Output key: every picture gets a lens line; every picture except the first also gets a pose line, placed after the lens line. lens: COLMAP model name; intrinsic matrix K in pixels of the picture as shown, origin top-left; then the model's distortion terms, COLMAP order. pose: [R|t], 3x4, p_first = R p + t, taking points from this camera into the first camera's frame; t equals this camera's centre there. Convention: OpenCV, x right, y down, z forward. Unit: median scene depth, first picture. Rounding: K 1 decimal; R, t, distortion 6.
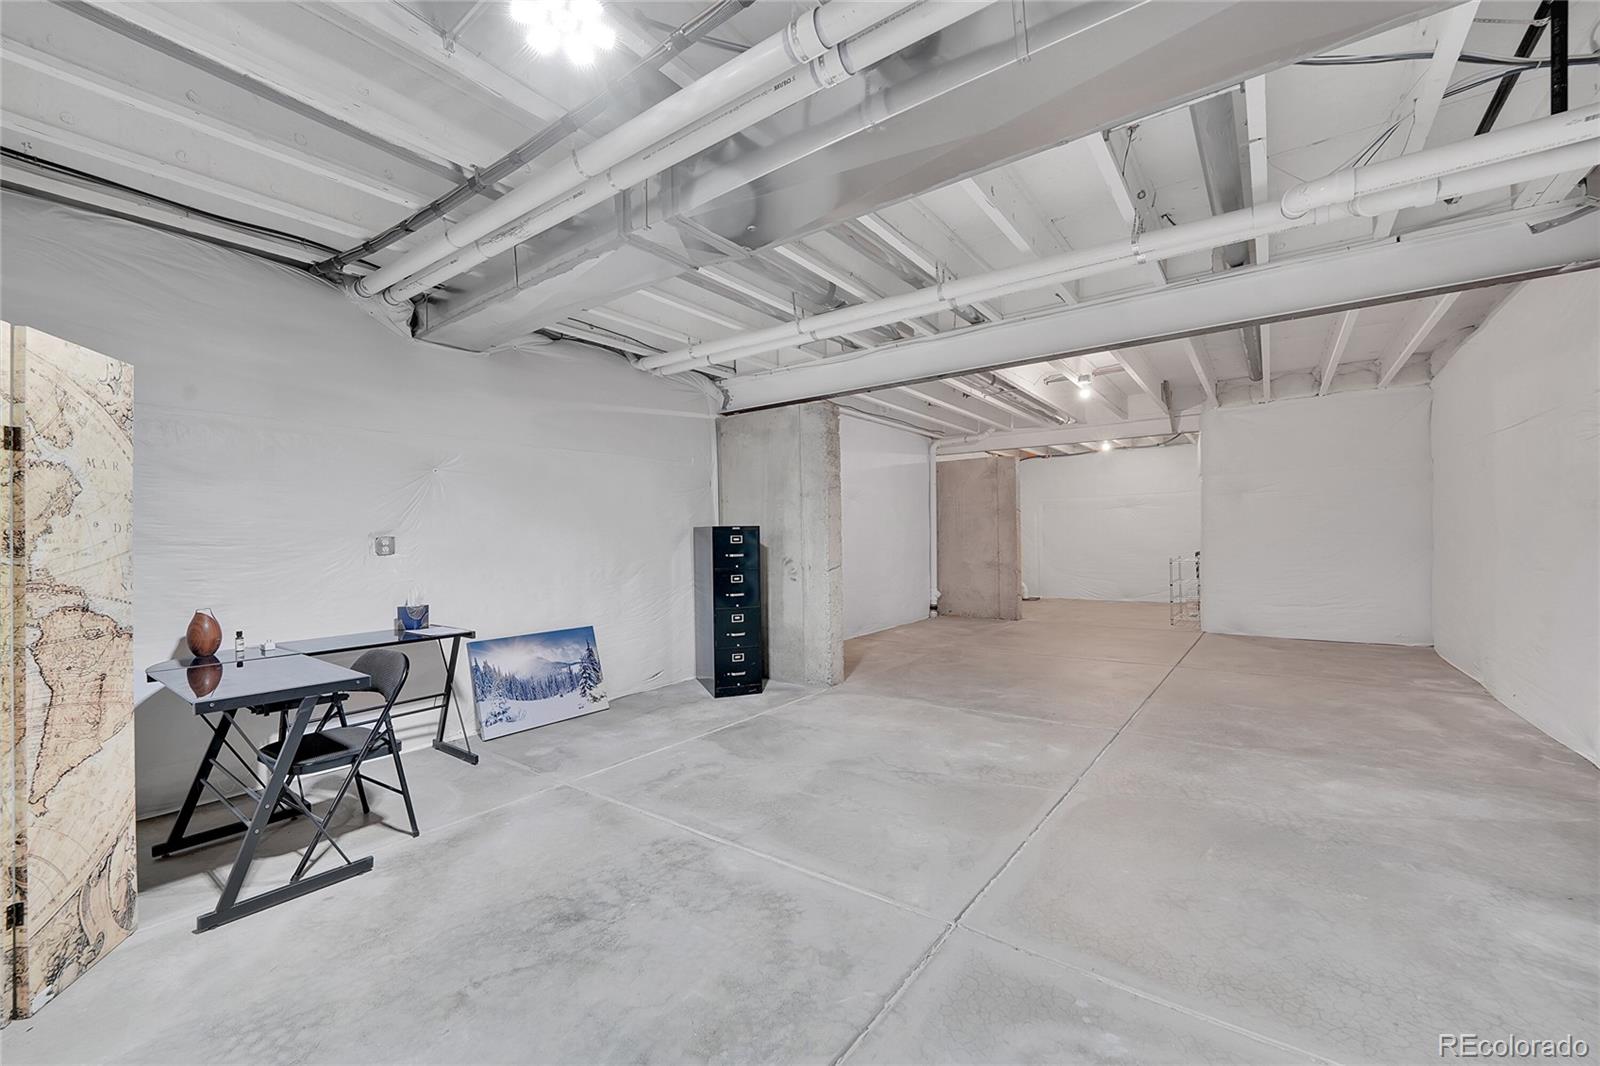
lens RADIAL K [[640.4, 0, 793.6], [0, 640.4, 536.3], [0, 0, 1]] dist [-0.011323, -0.000566]
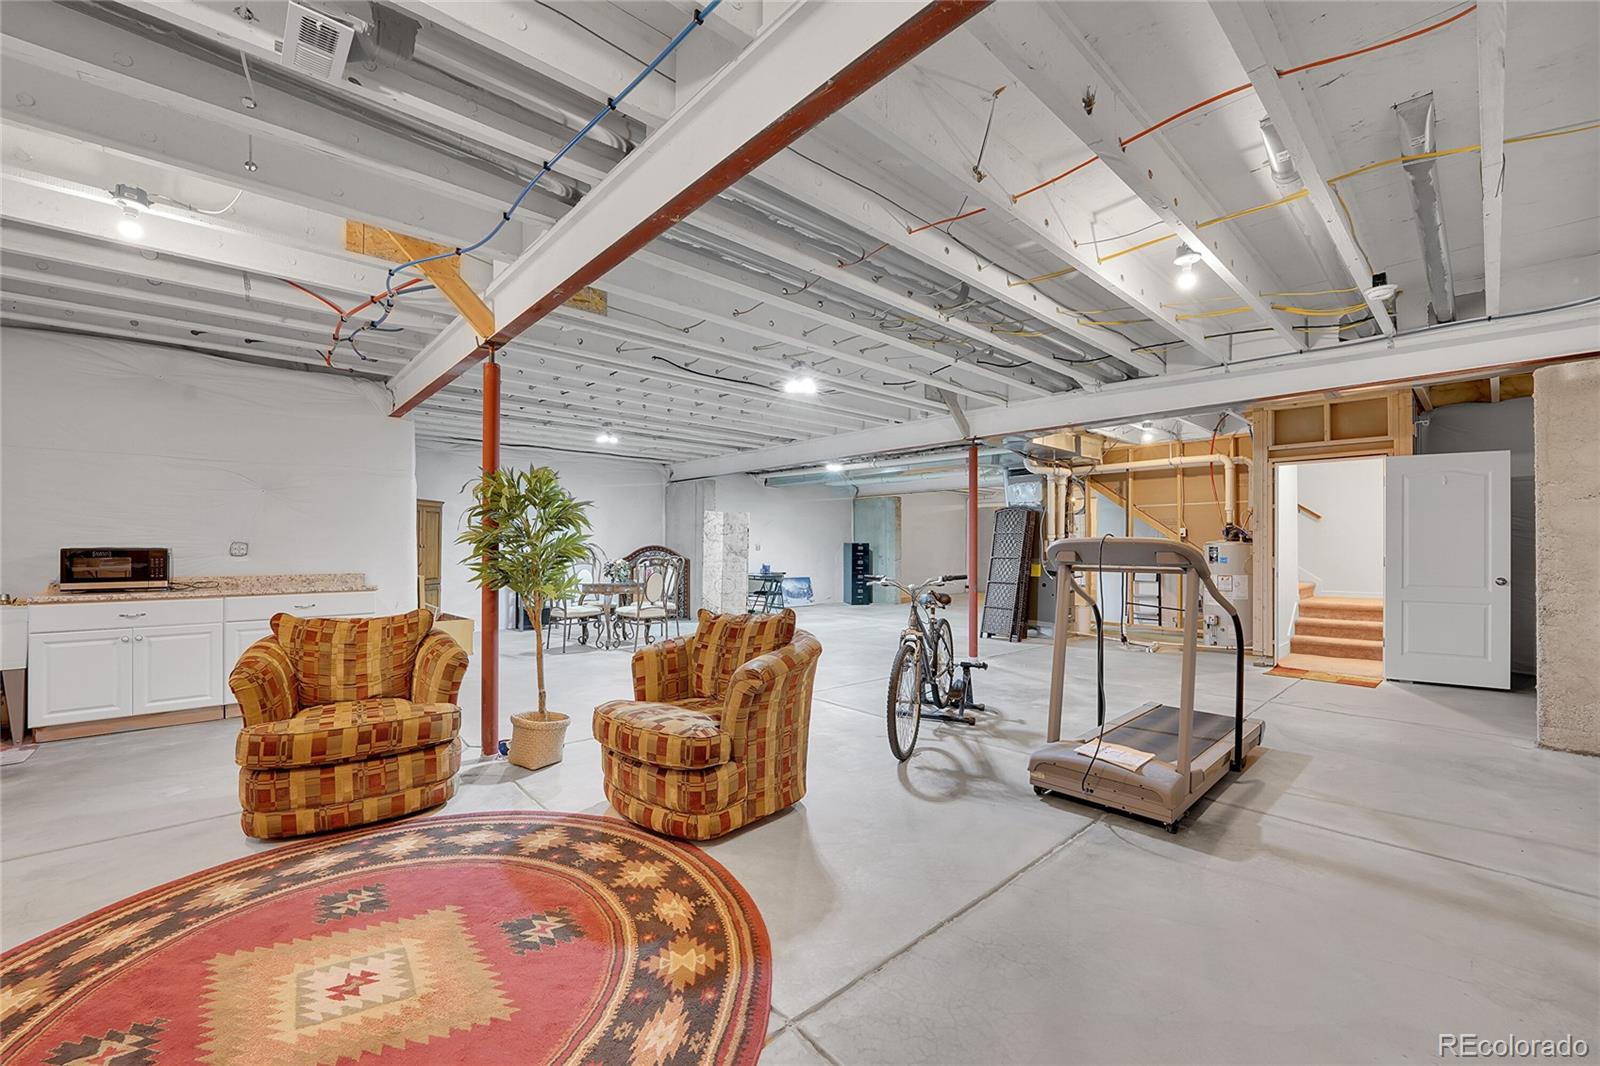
lens RADIAL K [[640.4, 0, 803.4], [0, 640.4, 538.6], [0, 0, 1]] dist [-0.011323, -0.000566]
pose [[0.981036, 0.015364, -0.193214, 0.200485], [-0.017455, 0.999806, -0.009120, -0.005690], [0.193037, 0.012319, 0.981114, -1.748106]]
